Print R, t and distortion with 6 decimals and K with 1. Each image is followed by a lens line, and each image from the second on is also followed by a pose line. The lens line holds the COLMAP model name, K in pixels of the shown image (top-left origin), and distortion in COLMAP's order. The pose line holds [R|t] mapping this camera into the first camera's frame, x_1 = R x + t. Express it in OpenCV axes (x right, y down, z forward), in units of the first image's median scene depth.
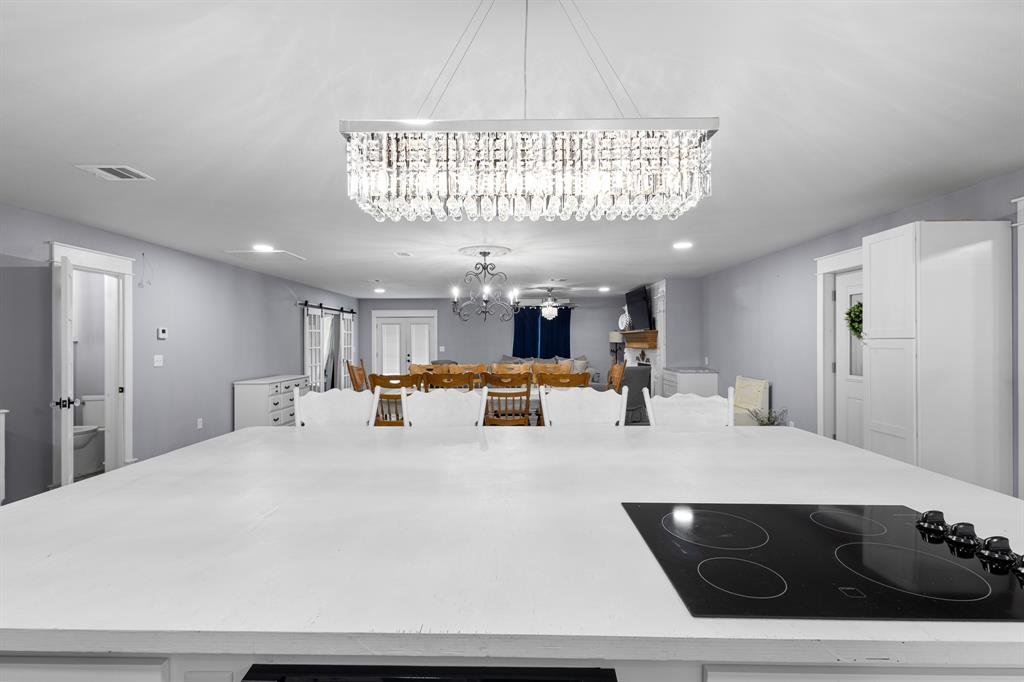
lens RADIAL K [[471.6, 0, 512.0], [0, 471.6, 341.0], [0, 0, 1]] dist [0.000291, -0.000085]
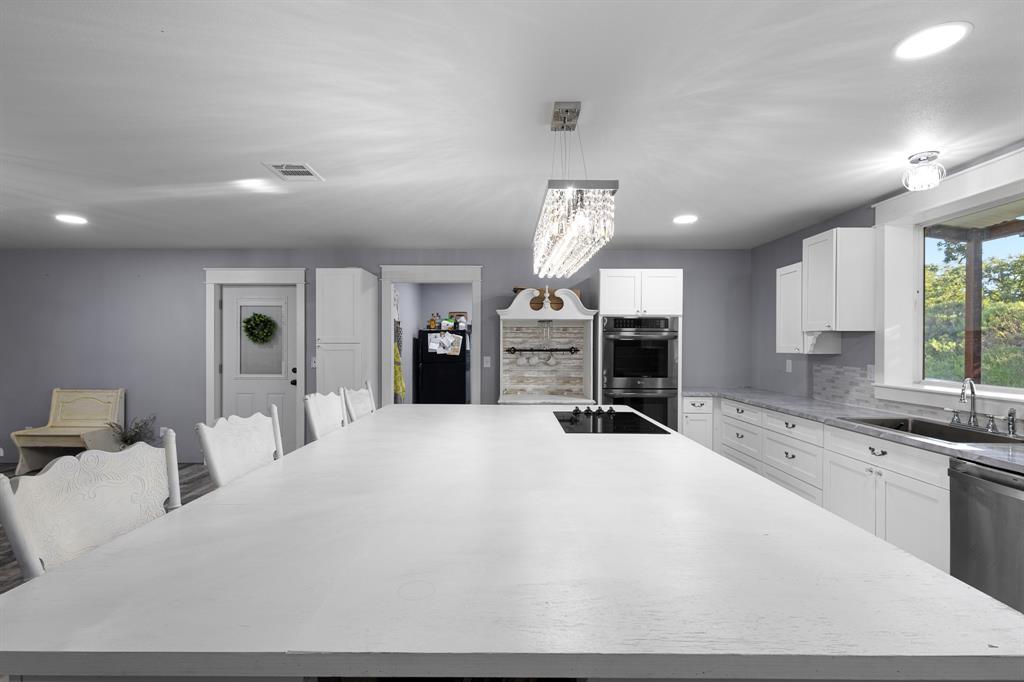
lens RADIAL K [[479.2, 0, 512.0], [0, 479.2, 341.0], [0, 0, 1]] dist [0.008711, -0.000436]
pose [[-0.004207, 0.007038, 0.999966, -0.346143], [0.000184, 0.999975, -0.007037, -0.001379], [-0.999991, 0.000154, -0.004209, 0.235699]]
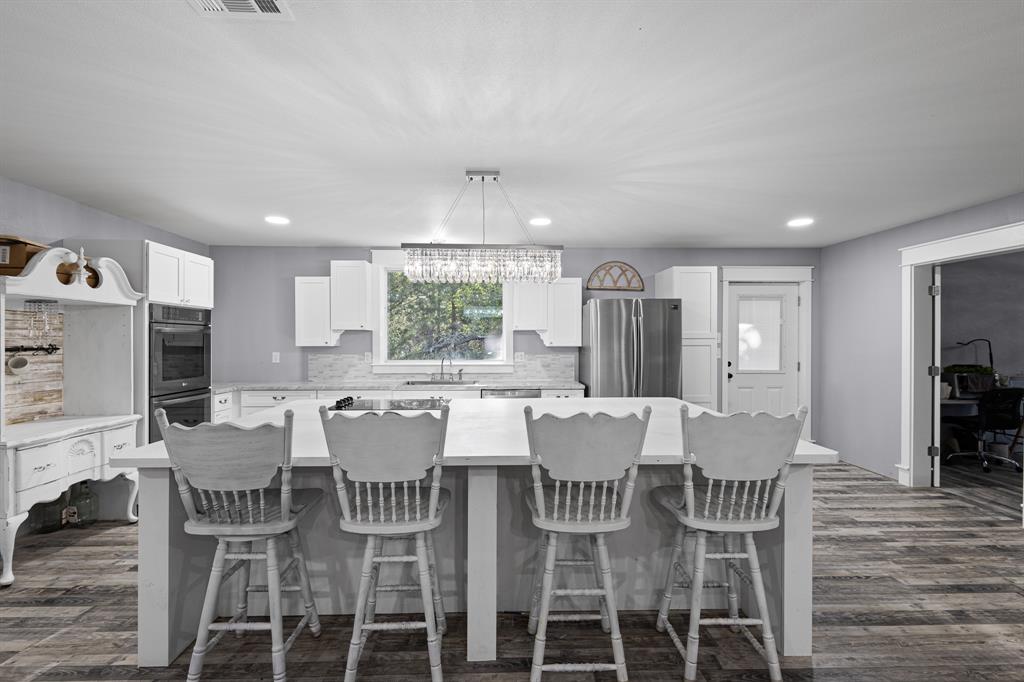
lens RADIAL K [[469.4, 0, 508.0], [0, 469.4, 340.0], [0, 0, 1]] dist [0.008304, -0.000744]
pose [[-0.999576, 0.002892, -0.028986, -0.012151], [0.002855, 0.999995, 0.001328, -0.000062], [0.028990, 0.001245, -0.999579, 0.667578]]
